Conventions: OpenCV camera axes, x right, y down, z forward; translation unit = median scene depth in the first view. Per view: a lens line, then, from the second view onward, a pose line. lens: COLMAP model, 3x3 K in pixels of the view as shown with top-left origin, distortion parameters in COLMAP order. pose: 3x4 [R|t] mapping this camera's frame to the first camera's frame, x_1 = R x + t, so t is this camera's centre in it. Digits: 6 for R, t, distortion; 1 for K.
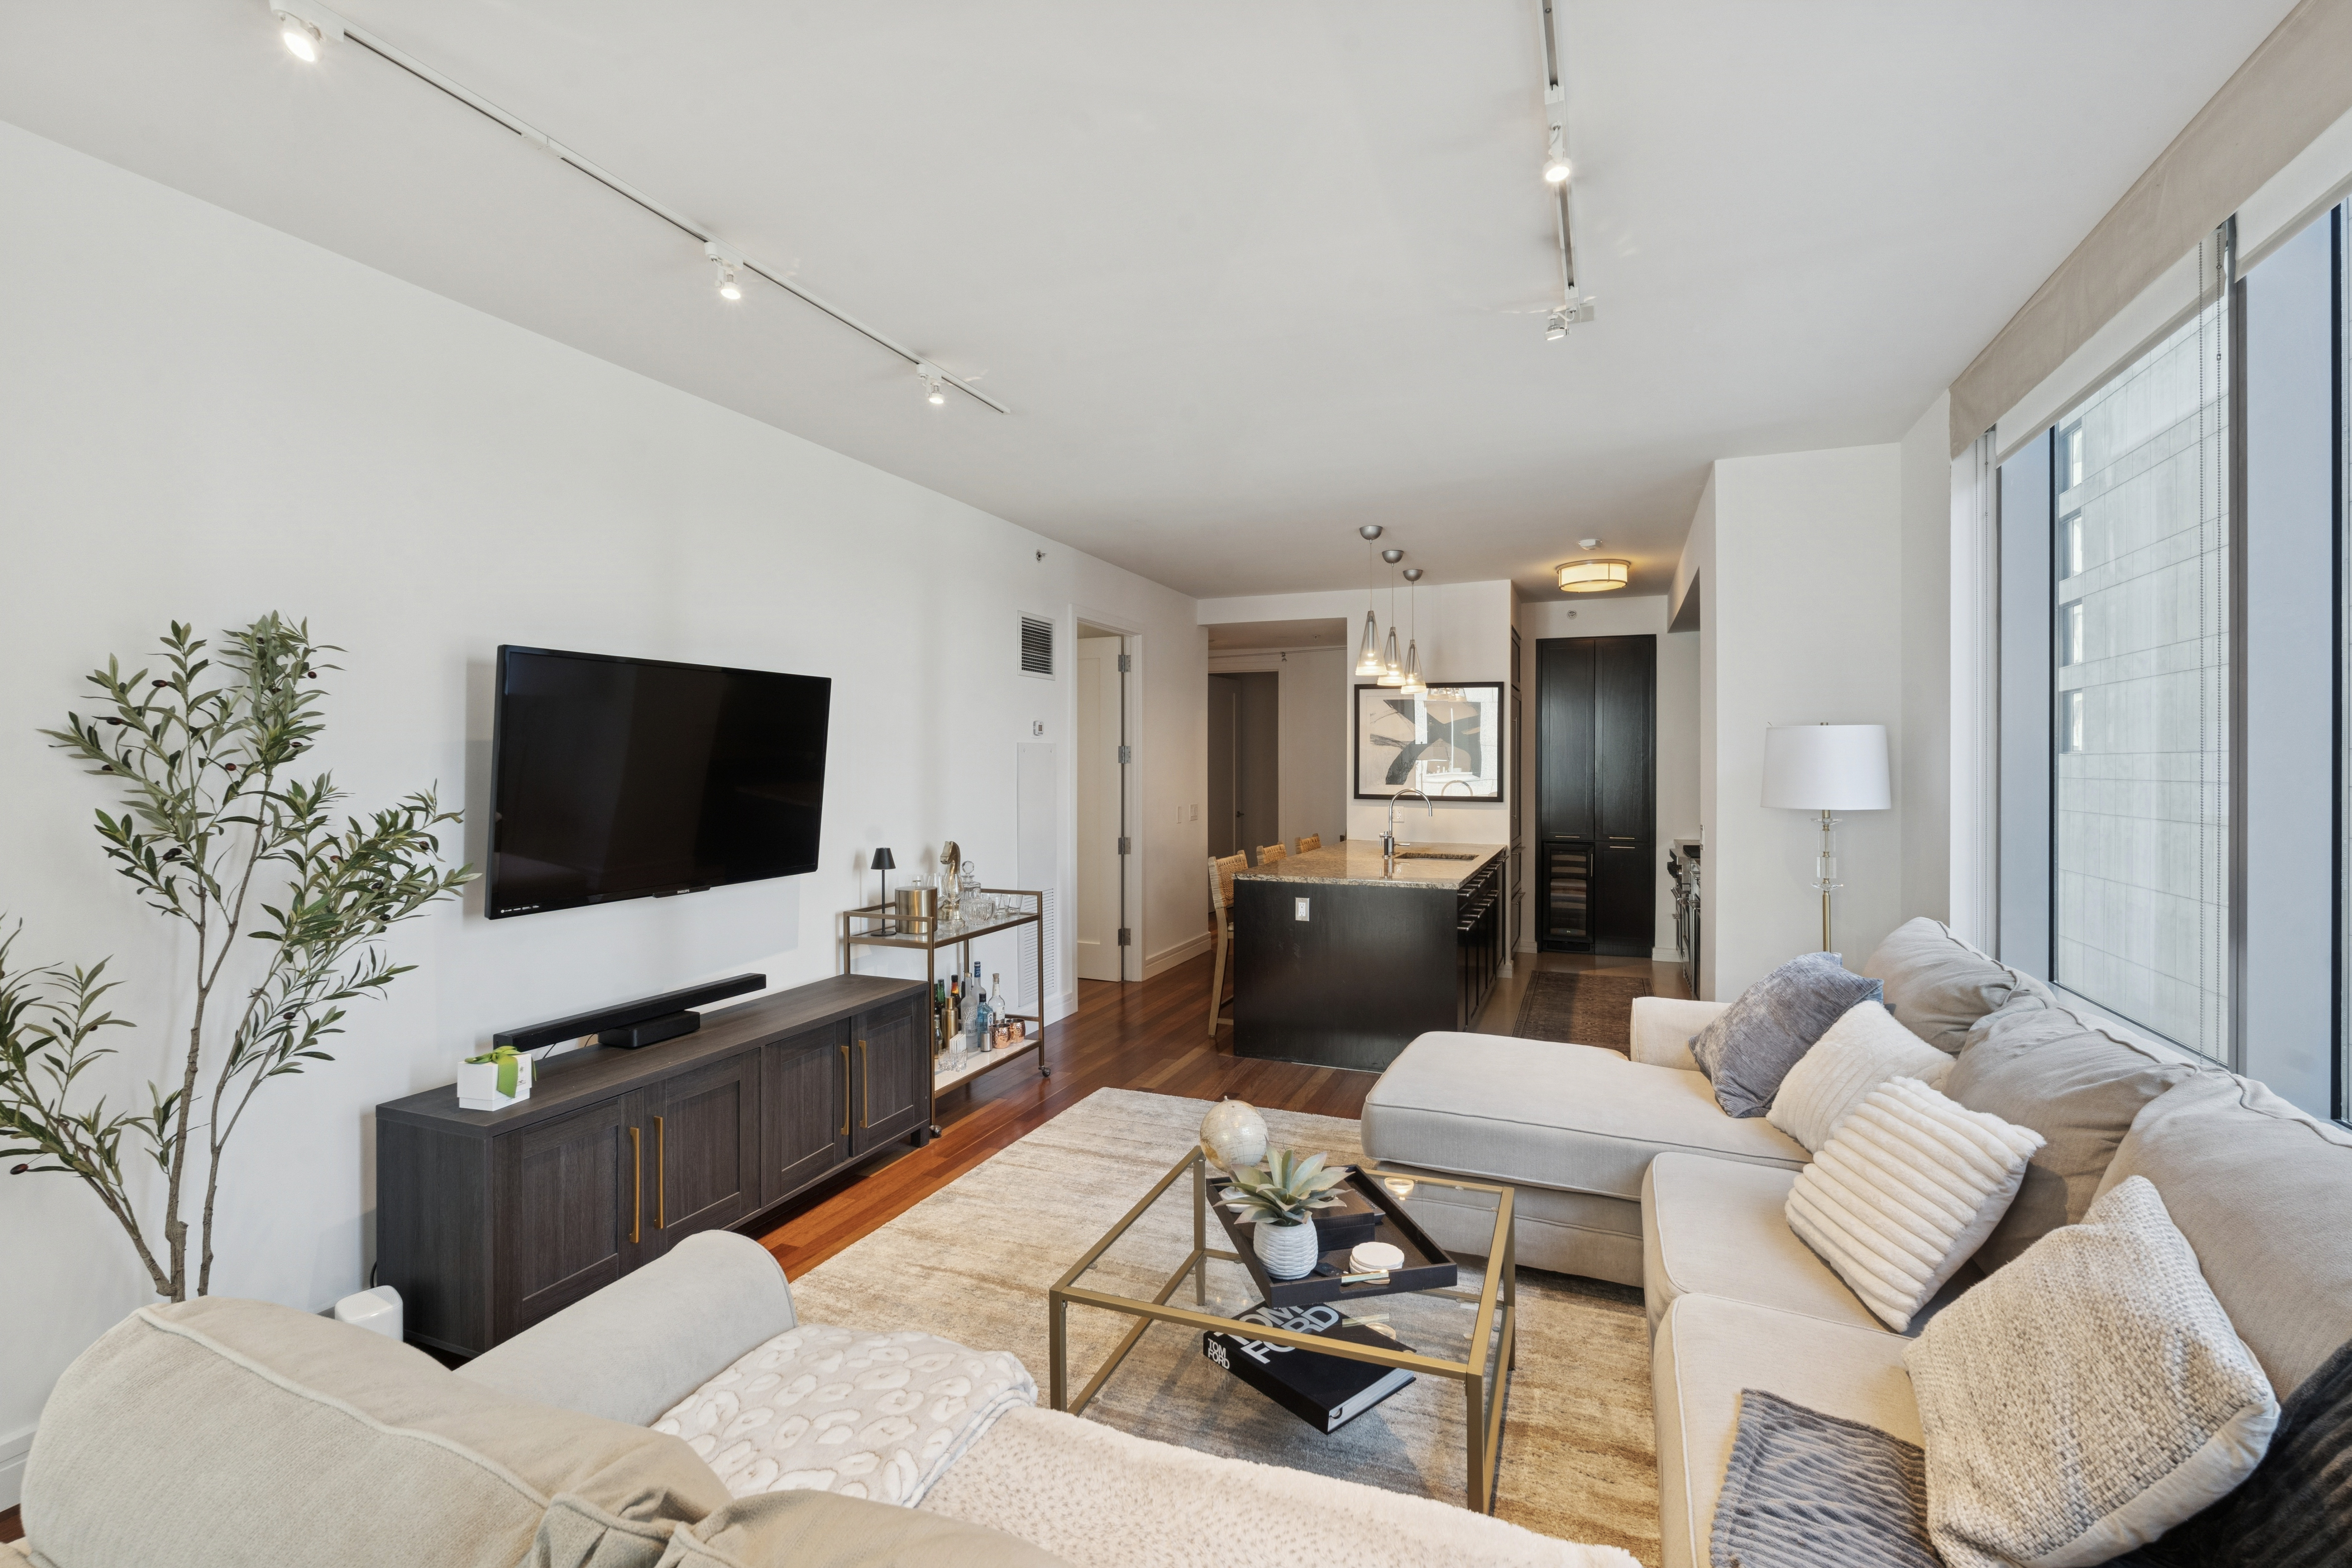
lens RADIAL K [[1061.7, 0, 1176.9], [0, 1061.7, 760.5], [0, 0, 1]] dist [0.000224, -0.000012]
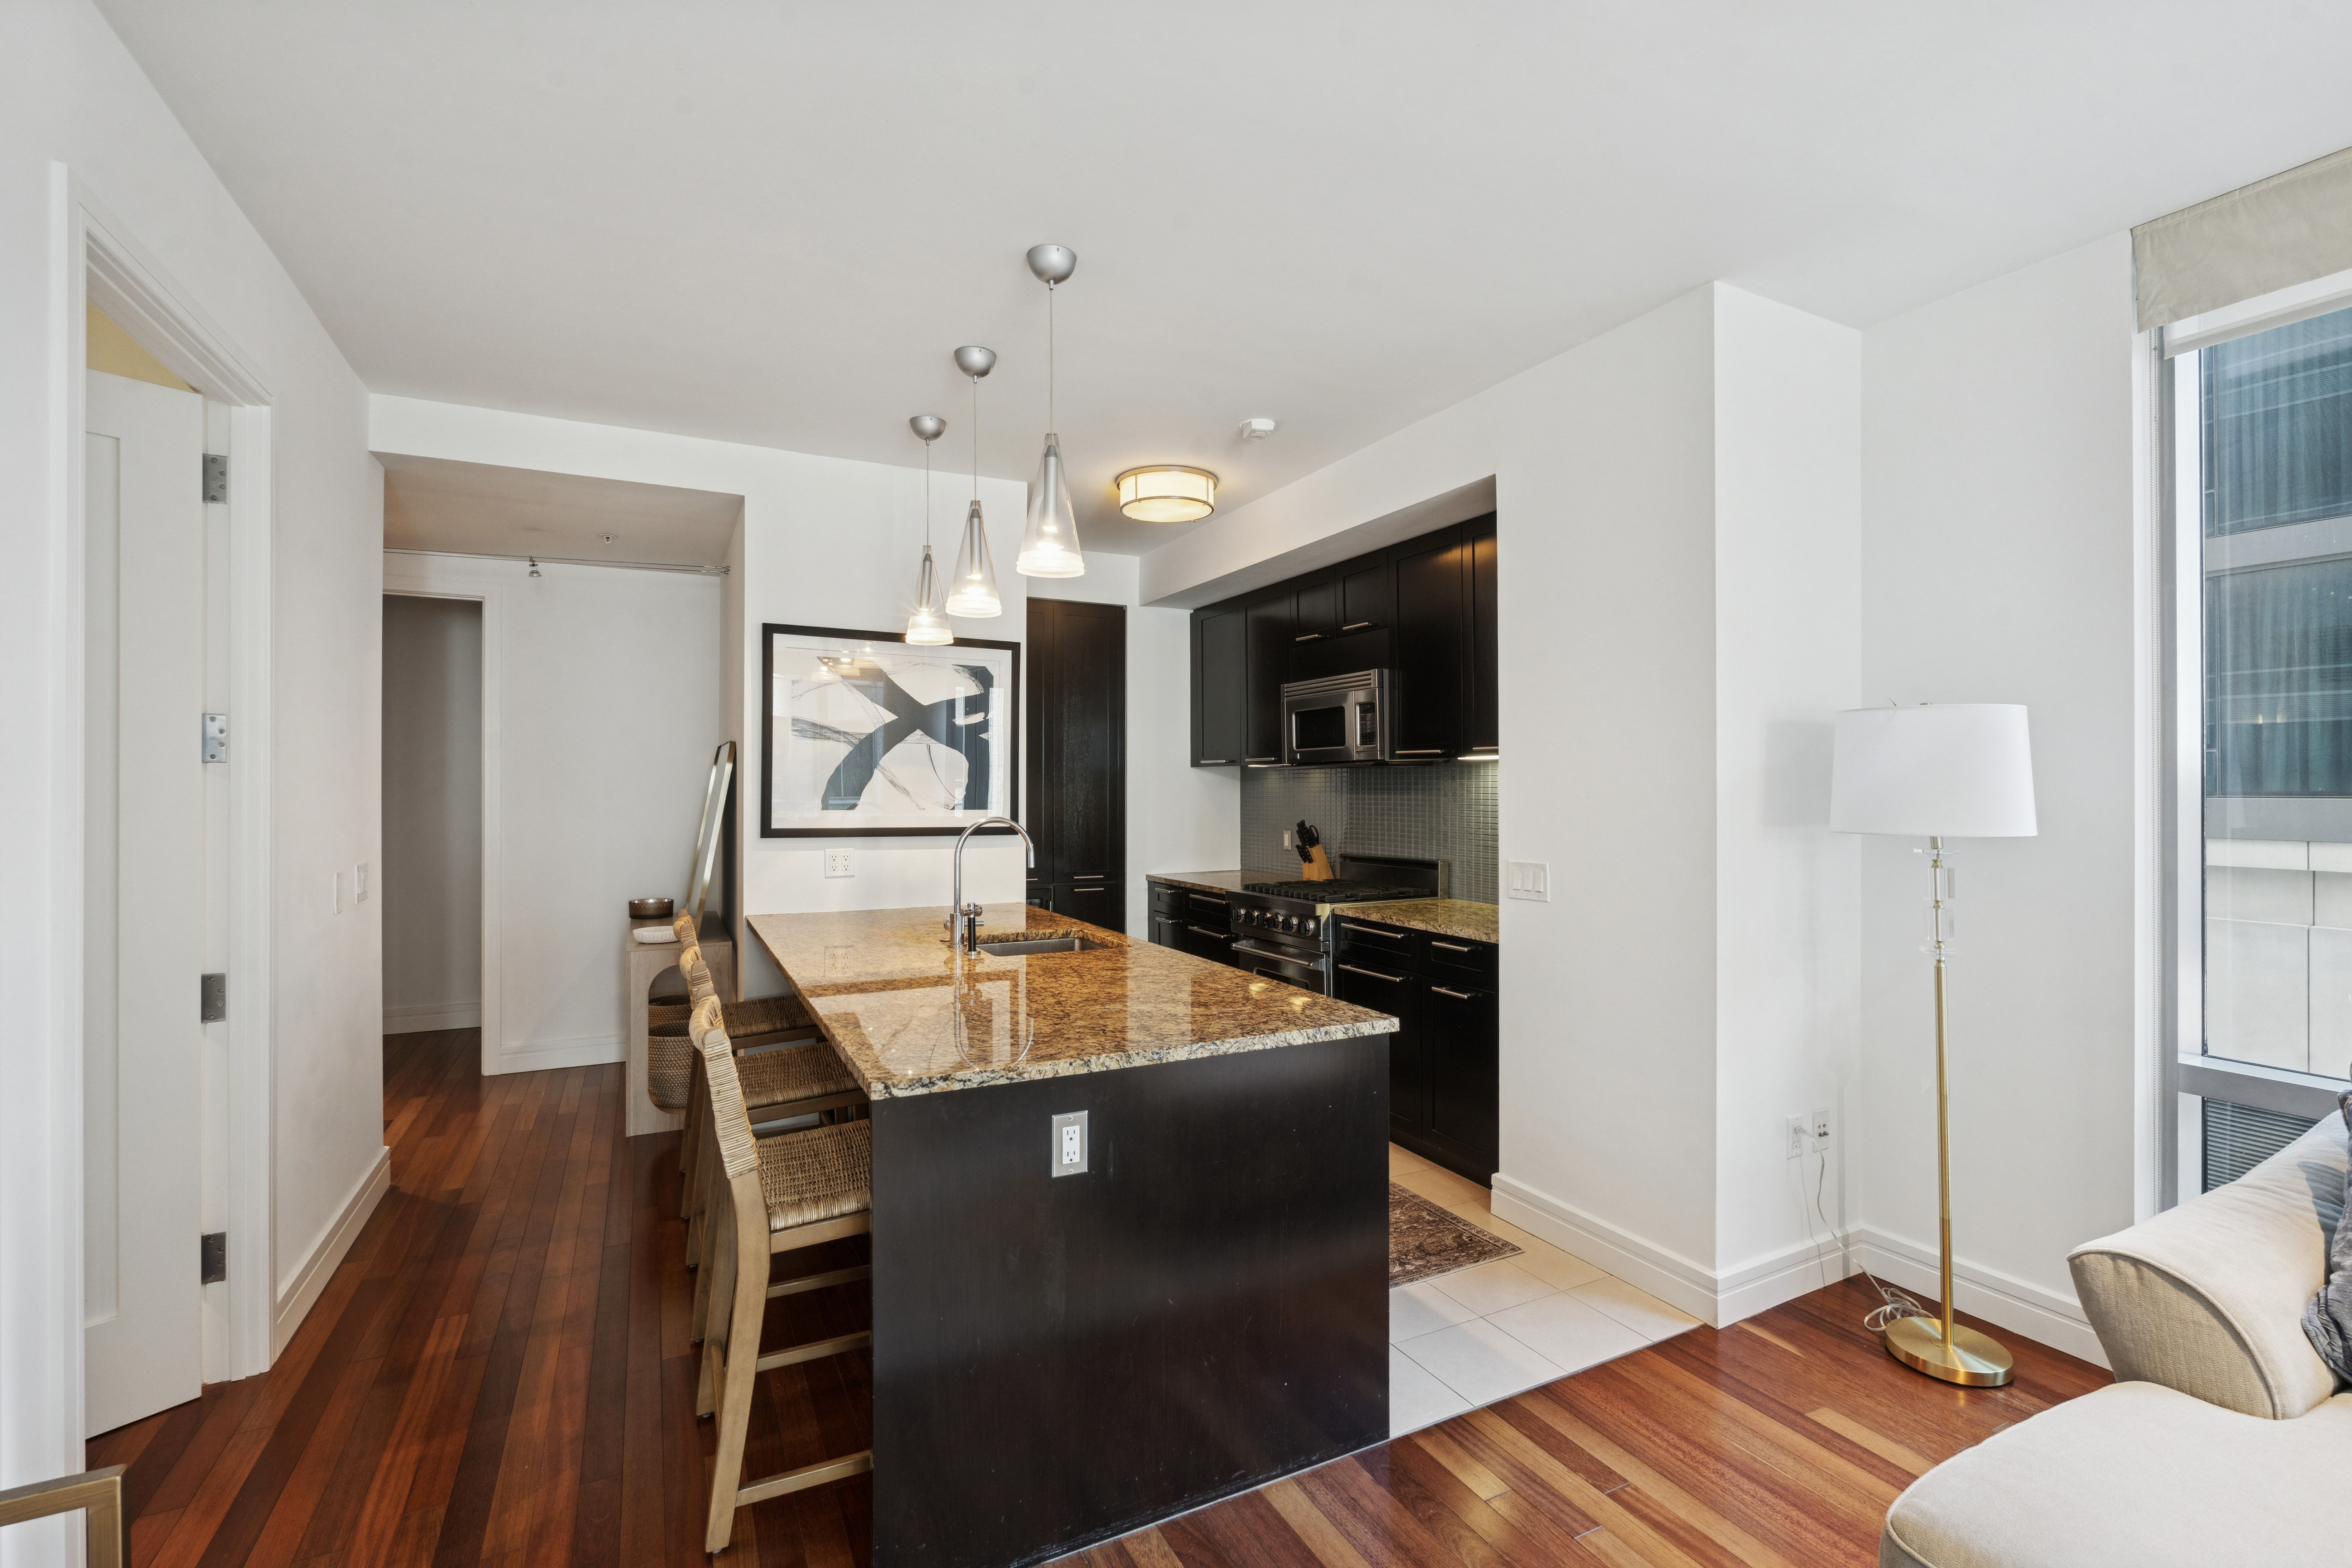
lens RADIAL K [[1042.3, 0, 1176.0], [0, 1042.3, 784.0], [0, 0, 1]] dist [-0.014268, -0.000203]
pose [[0.647508, -0.001242, 0.762058, -0.098111], [-0.001443, 0.999995, 0.002856, 0.007387], [-0.762057, -0.002949, 0.647503, 0.512920]]
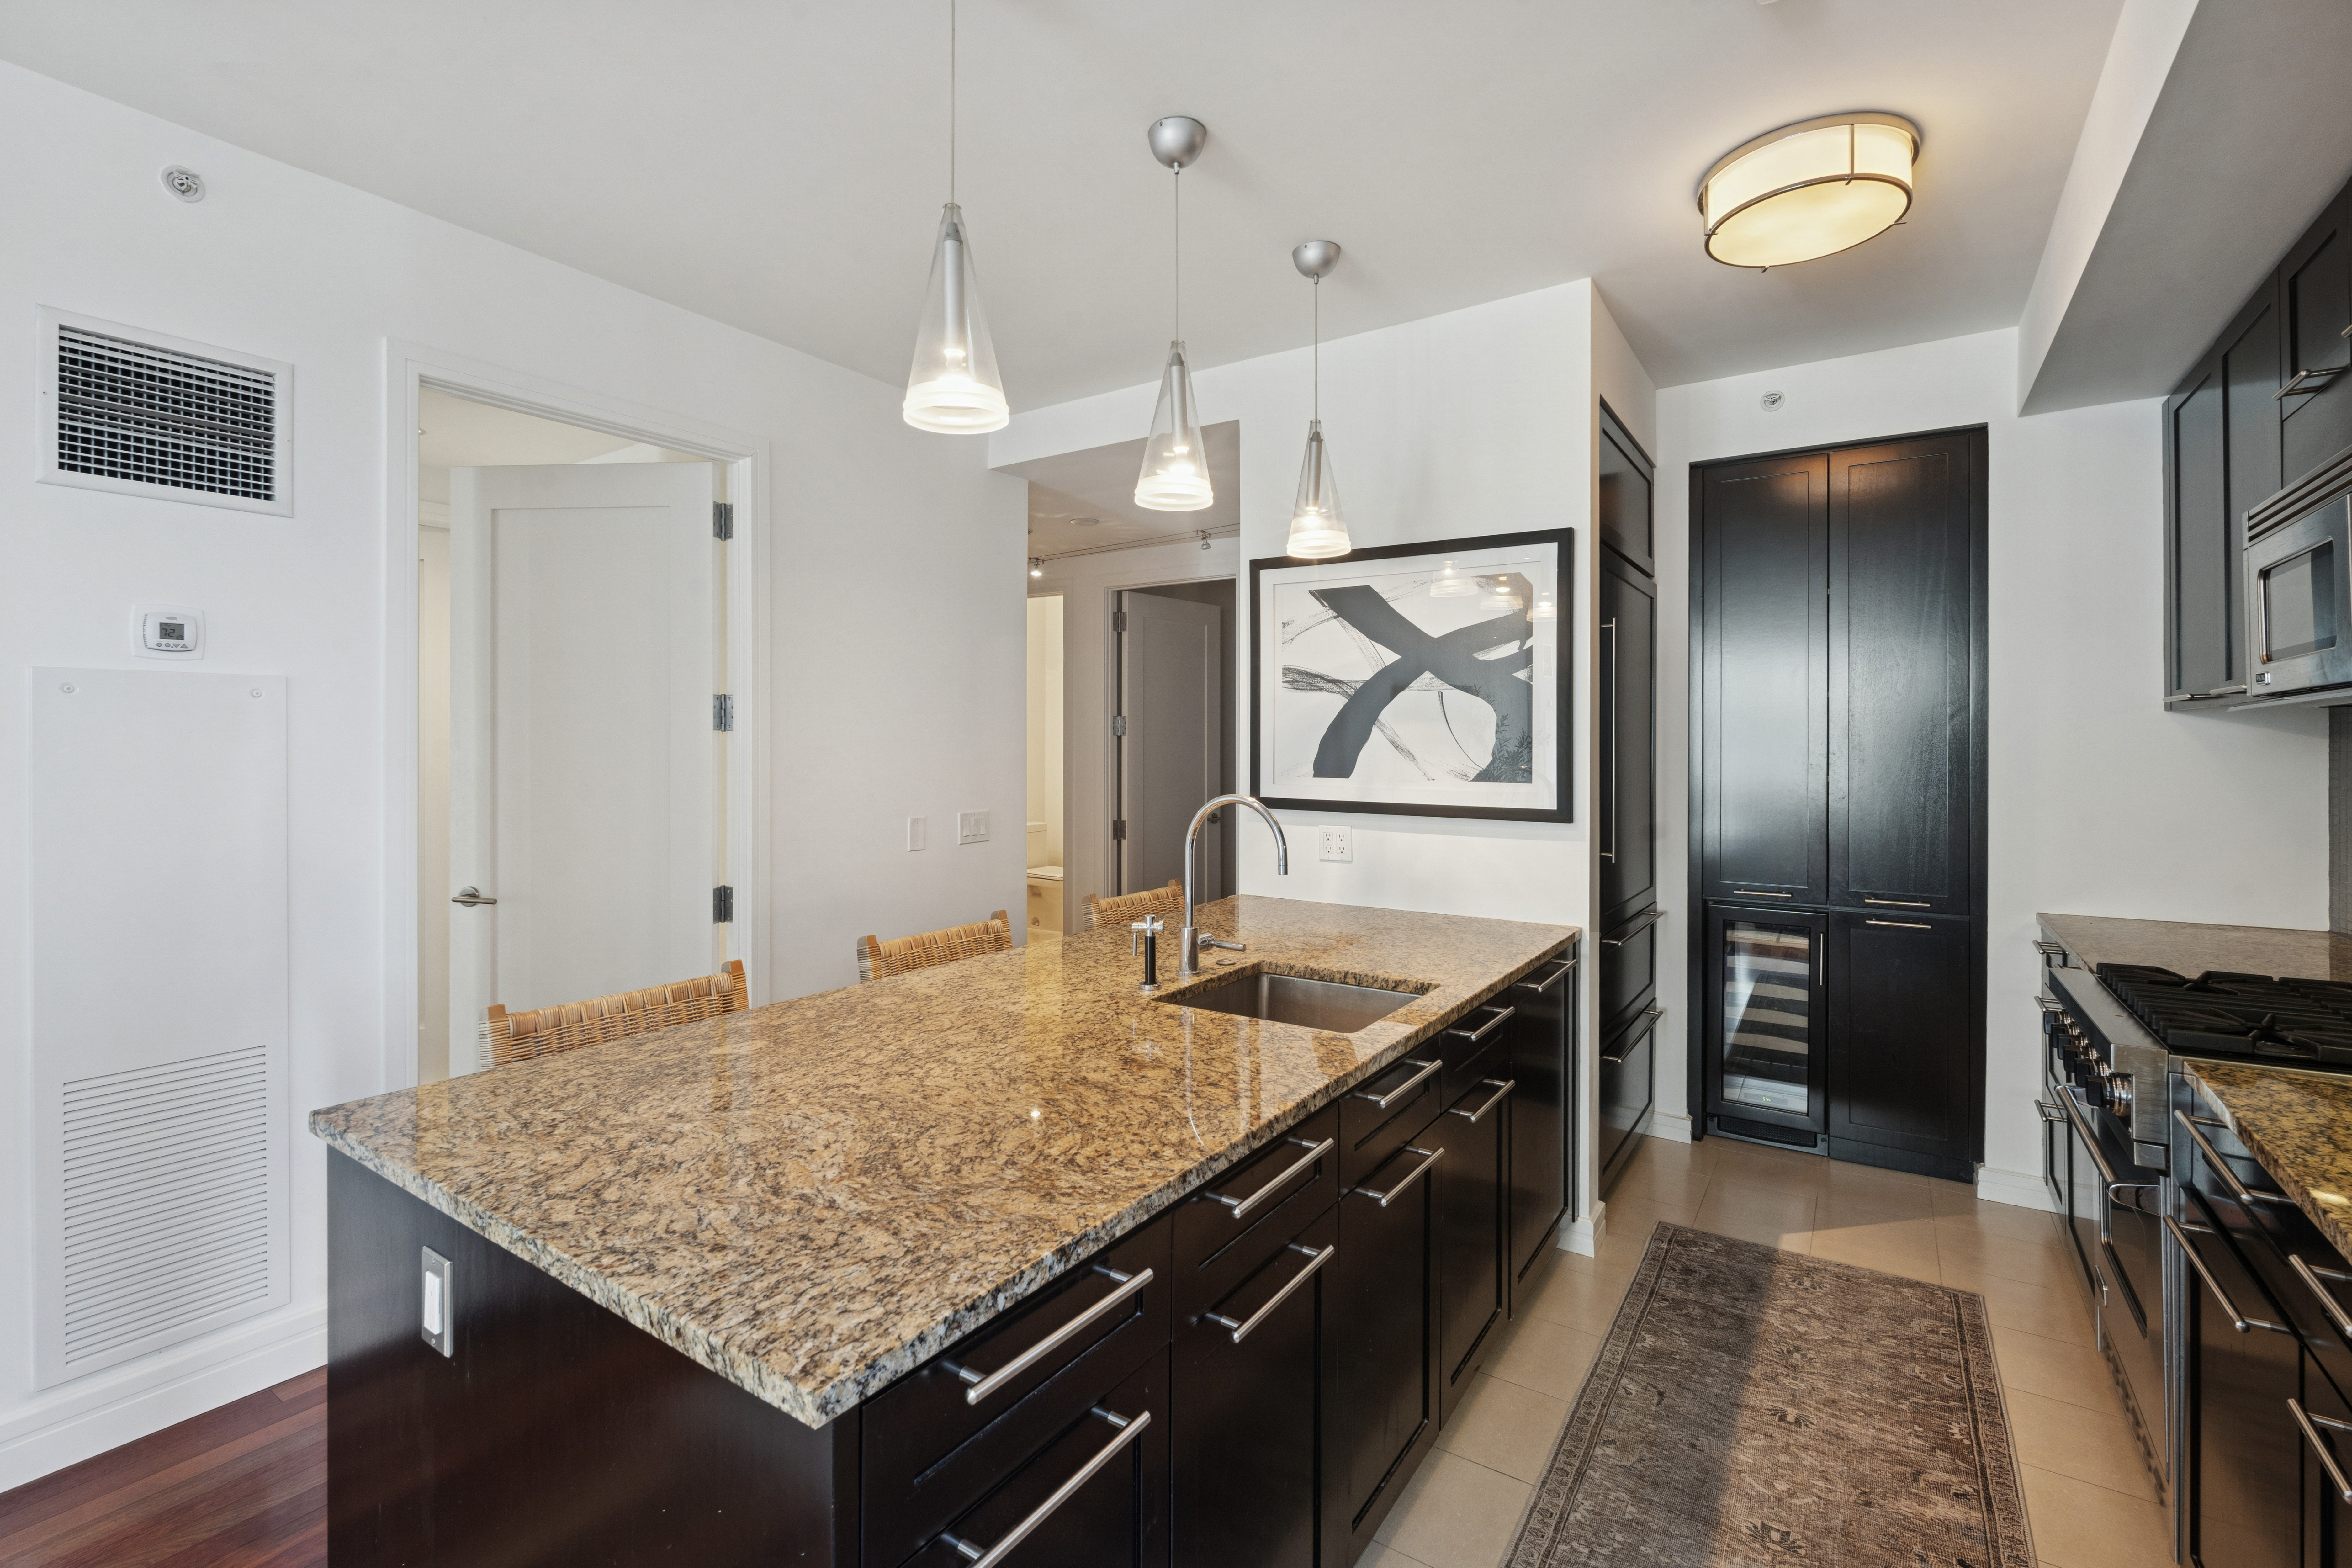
lens RADIAL K [[1044.1, 0, 1167.8], [0, 1044.1, 747.9], [0, 0, 1]] dist [-0.004815, -0.000516]
pose [[0.977797, -0.000962, -0.209550, 0.231889], [0.002569, 0.999969, 0.007397, 0.006795], [0.209537, -0.007771, 0.977770, 0.556589]]
